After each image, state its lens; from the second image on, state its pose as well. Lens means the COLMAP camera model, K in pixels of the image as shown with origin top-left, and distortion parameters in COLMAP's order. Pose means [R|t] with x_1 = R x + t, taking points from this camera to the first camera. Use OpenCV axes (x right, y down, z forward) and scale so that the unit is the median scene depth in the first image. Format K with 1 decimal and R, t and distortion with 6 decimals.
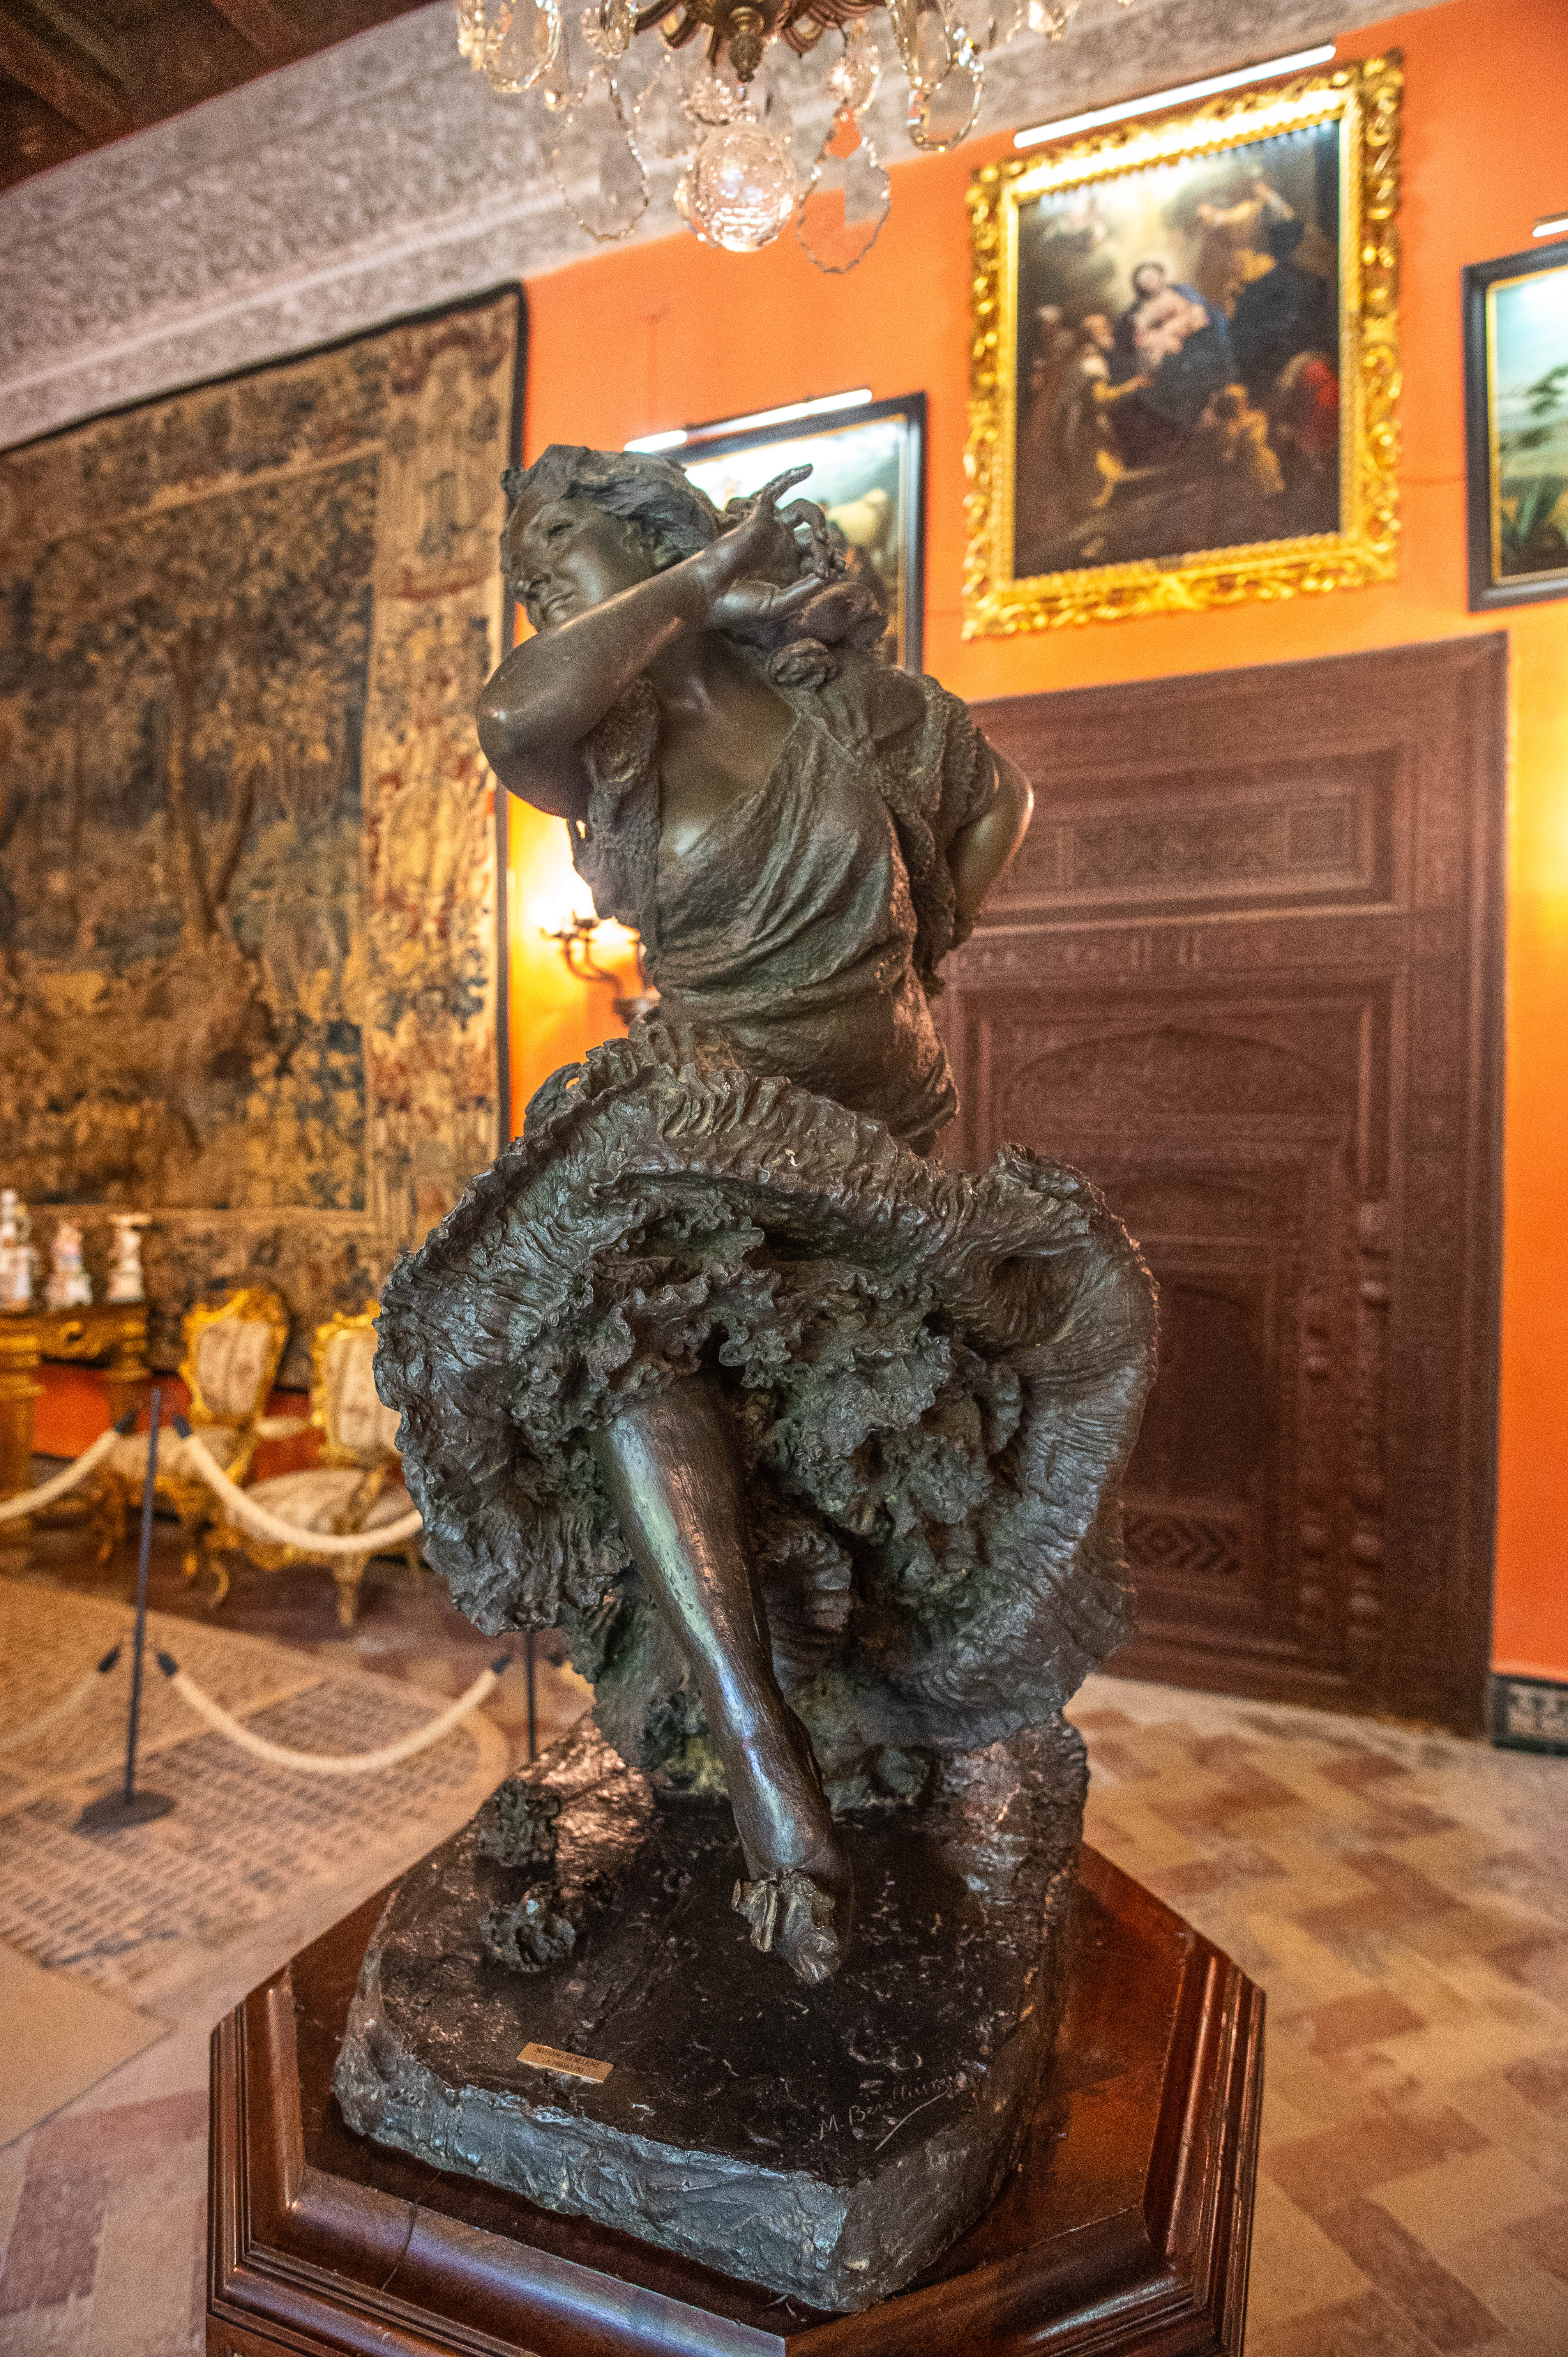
lens RADIAL K [[1398.4, 0, 784.0], [0, 1398.4, 1178.5], [0, 0, 1]] dist [-0.044799, 0.019070]
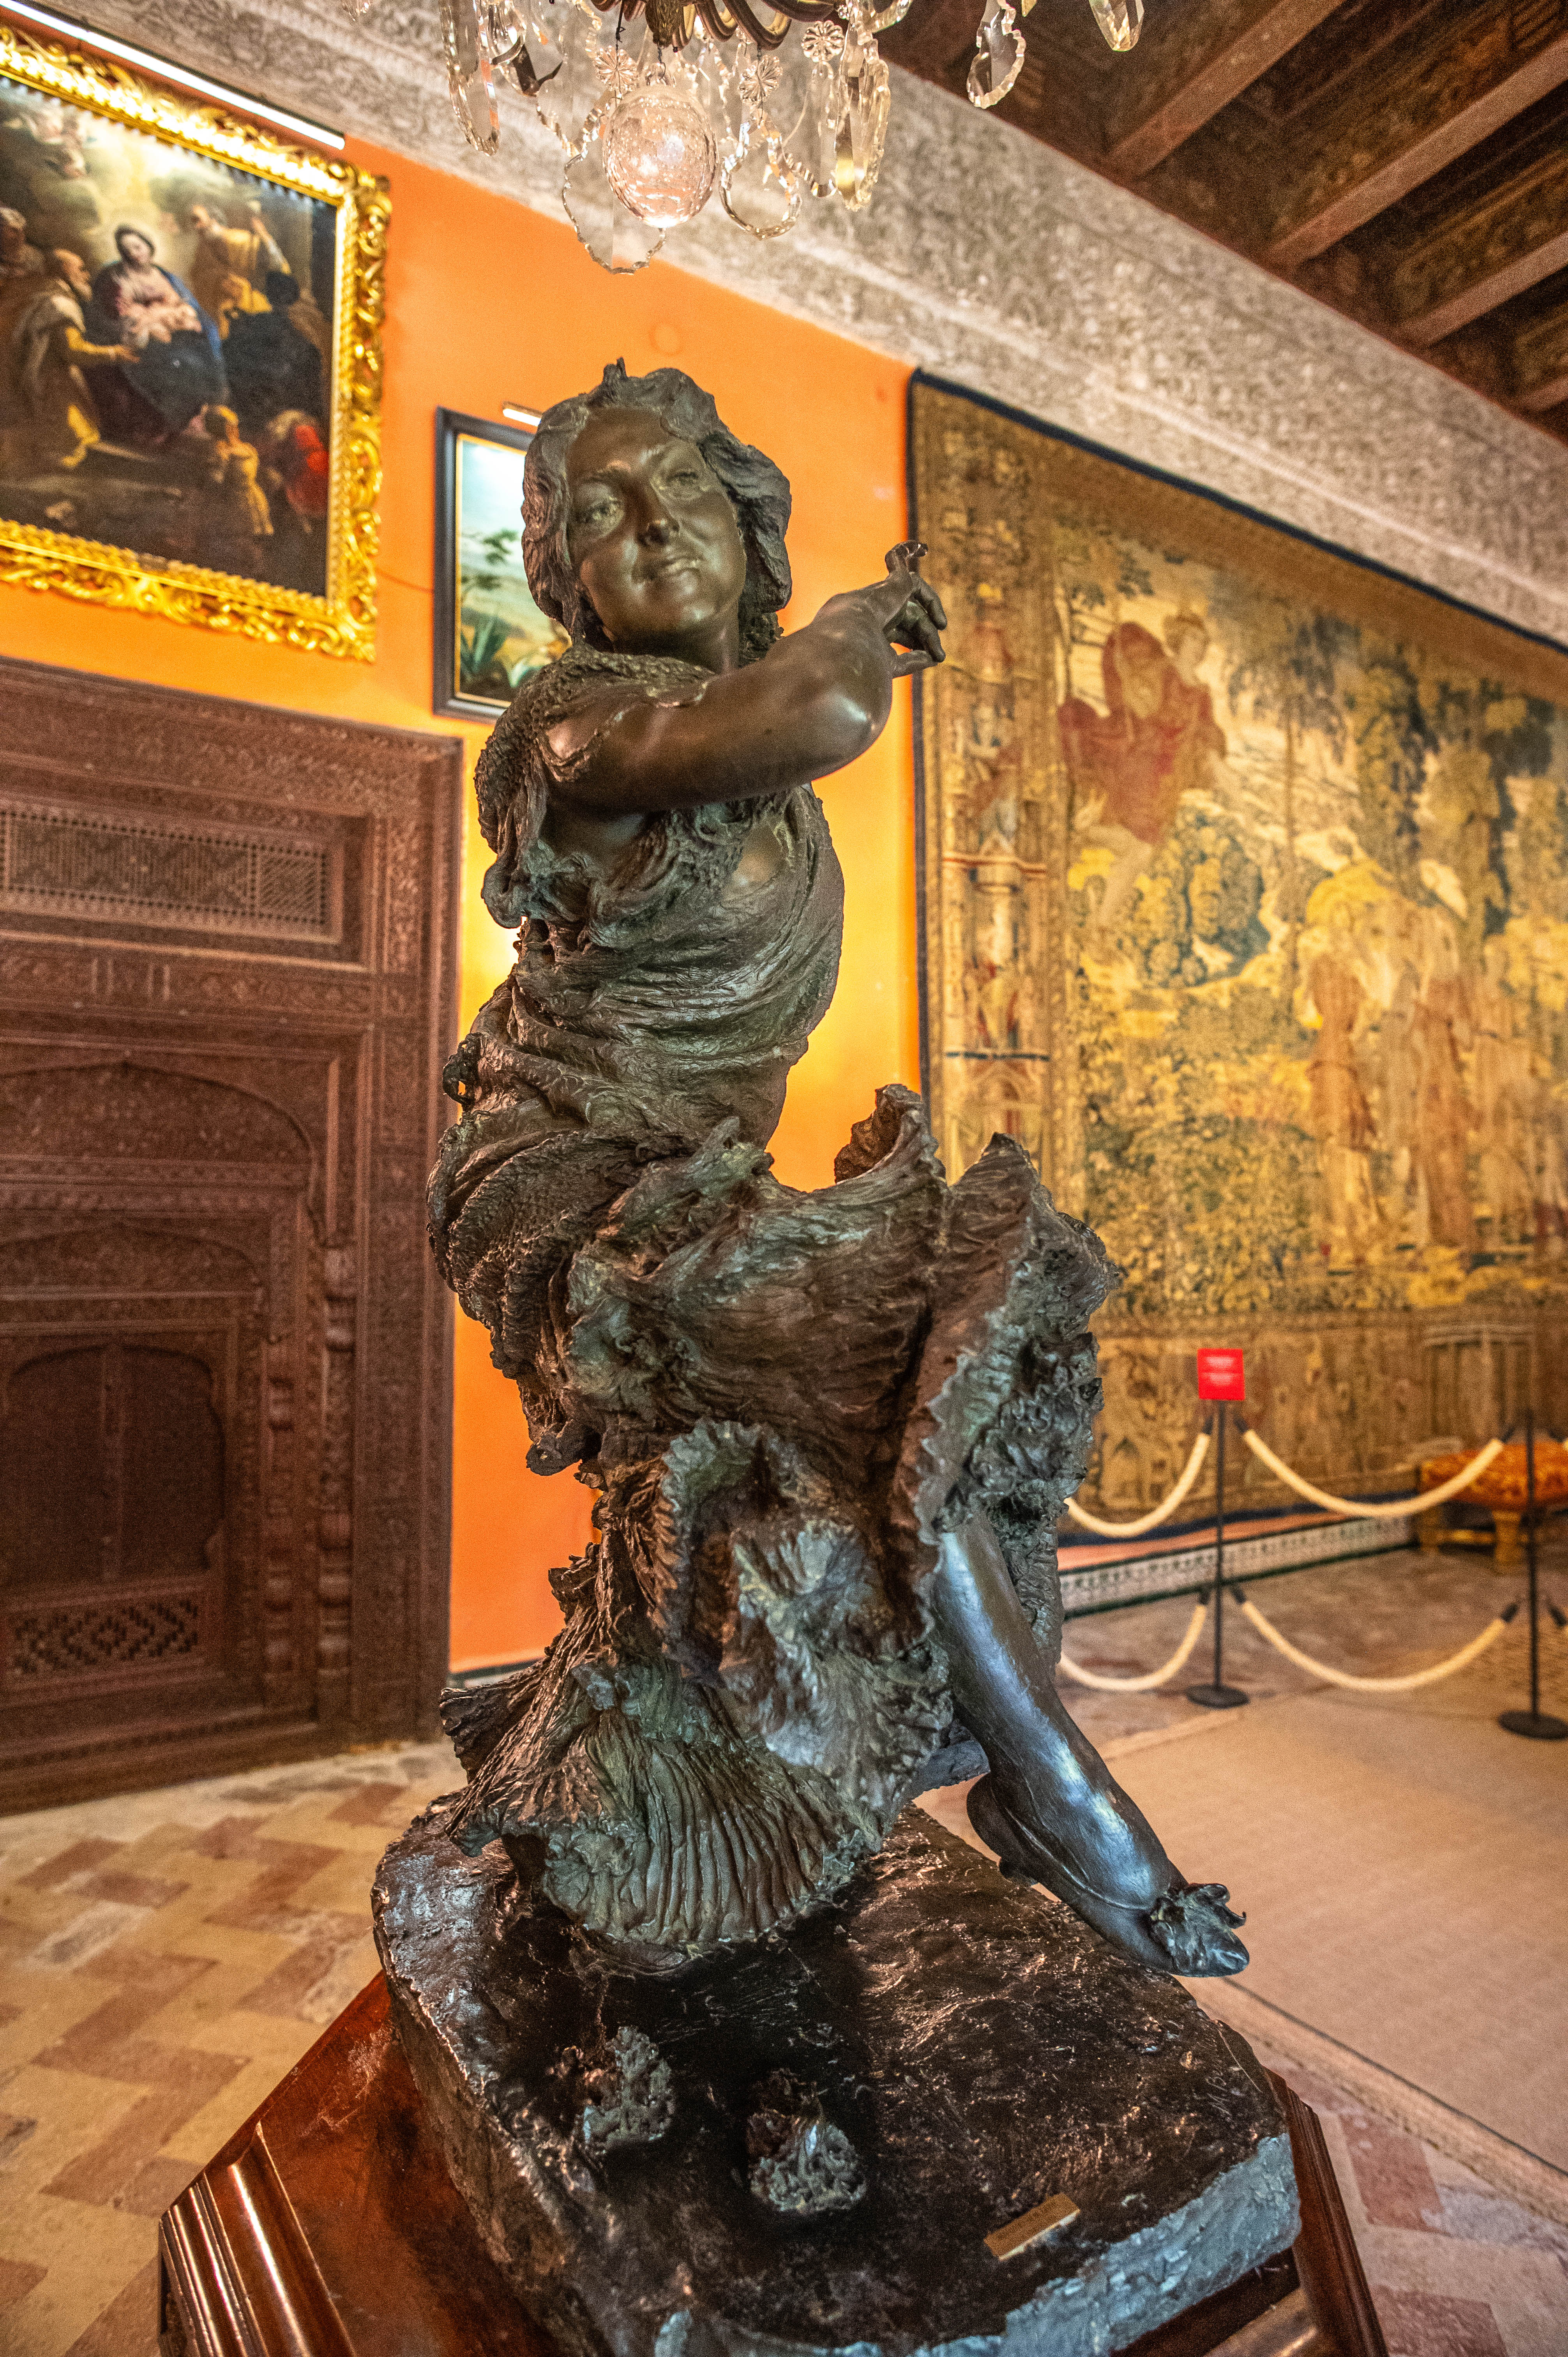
lens RADIAL K [[1398.4, 0, 784.0], [0, 1398.4, 1178.5], [0, 0, 1]] dist [-0.044799, 0.019070]
pose [[0.535537, 0.017703, 0.844327, -0.272454], [0.008906, 0.999606, -0.026608, -0.005240], [-0.844465, 0.021769, 0.535168, 0.165075]]
